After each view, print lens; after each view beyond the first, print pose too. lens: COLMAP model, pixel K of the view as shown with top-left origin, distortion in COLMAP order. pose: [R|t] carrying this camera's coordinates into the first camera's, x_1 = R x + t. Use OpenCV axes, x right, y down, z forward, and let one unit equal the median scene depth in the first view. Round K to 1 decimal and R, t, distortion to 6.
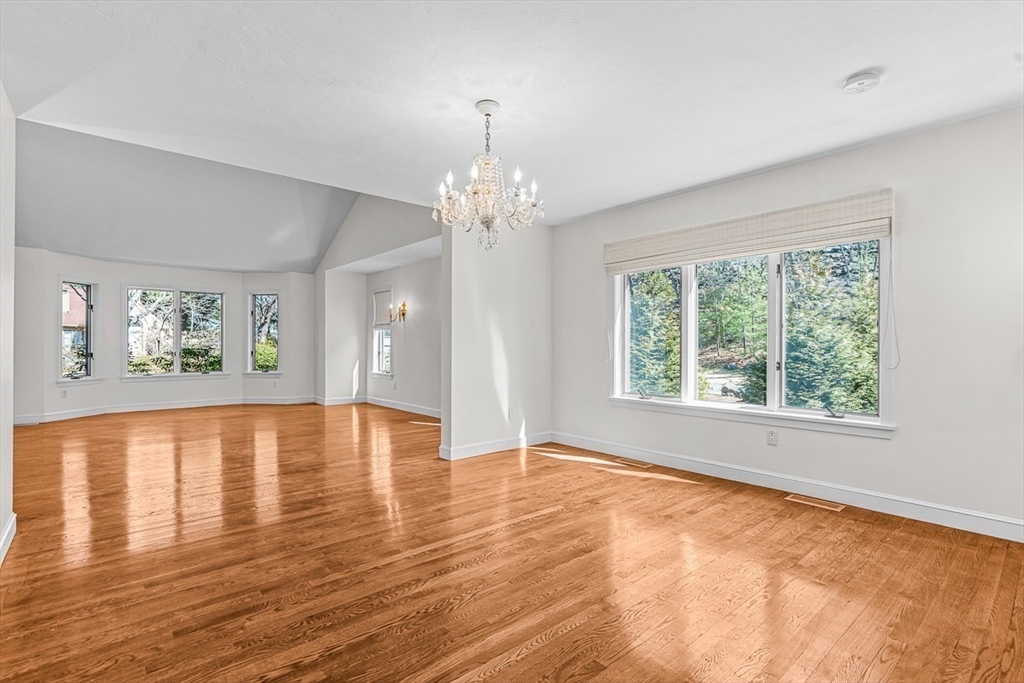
lens RADIAL K [[495.4, 0, 512.0], [0, 495.4, 341.5], [0, 0, 1]] dist [-0.000282, -0.000269]
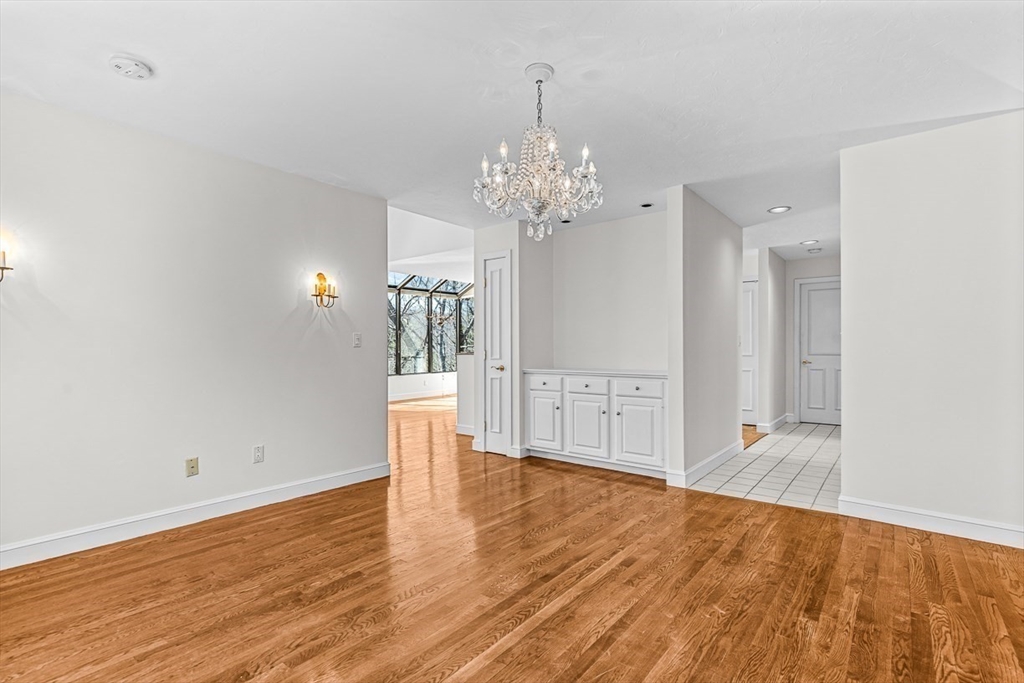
lens RADIAL K [[481.7, 0, 512.0], [0, 481.7, 341.5], [0, 0, 1]] dist [0.001905, 0.000075]
pose [[-0.984916, -0.002925, -0.173011, 0.116825], [-0.000336, 0.999888, -0.014992, 0.004185], [0.173035, -0.014707, -0.984806, 1.502685]]
